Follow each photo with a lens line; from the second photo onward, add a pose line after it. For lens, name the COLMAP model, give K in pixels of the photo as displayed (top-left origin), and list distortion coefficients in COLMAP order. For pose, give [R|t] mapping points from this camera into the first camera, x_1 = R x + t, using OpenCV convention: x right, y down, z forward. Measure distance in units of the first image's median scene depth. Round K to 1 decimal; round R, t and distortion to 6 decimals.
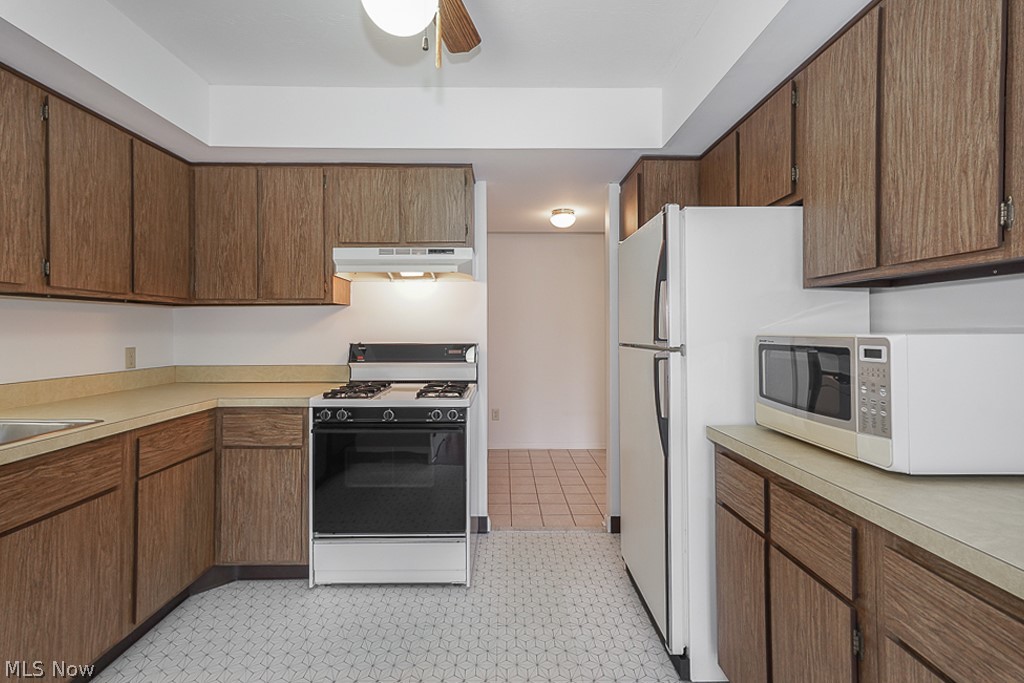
lens RADIAL K [[467.0, 0, 510.9], [0, 467.0, 329.9], [0, 0, 1]] dist [-0.000143, 0.008404]
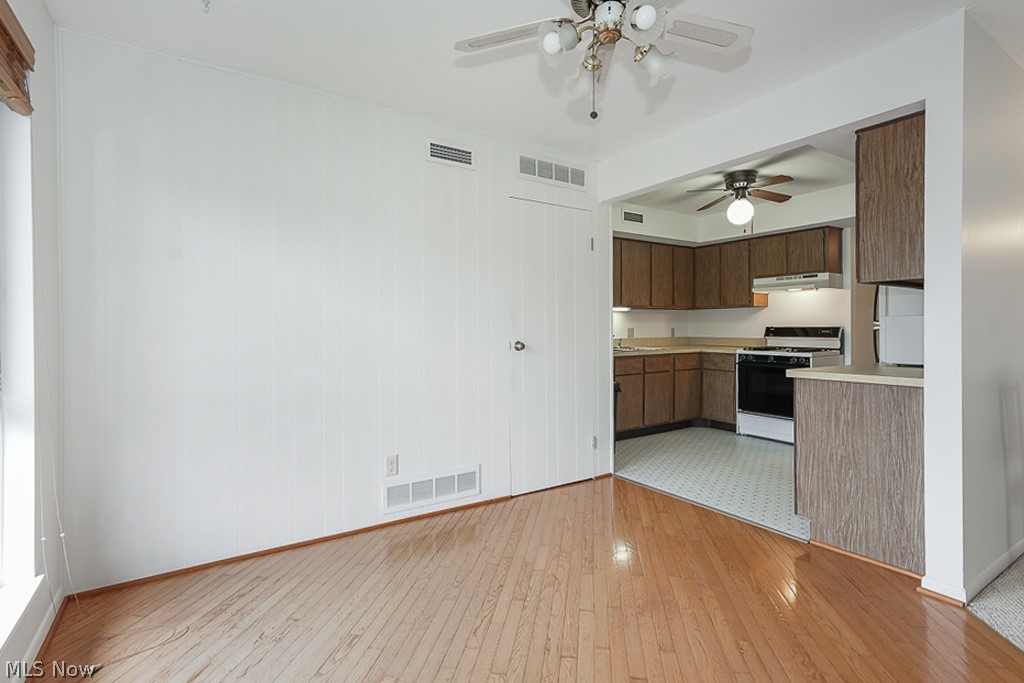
lens RADIAL K [[493.0, 0, 511.3], [0, 493.0, 333.4], [0, 0, 1]] dist [-0.002306, 0.010215]
pose [[0.540394, 0.009861, -0.841354, 0.983636], [0.004070, 0.999889, 0.014334, 0.028947], [0.841402, -0.011170, 0.540294, -1.203750]]
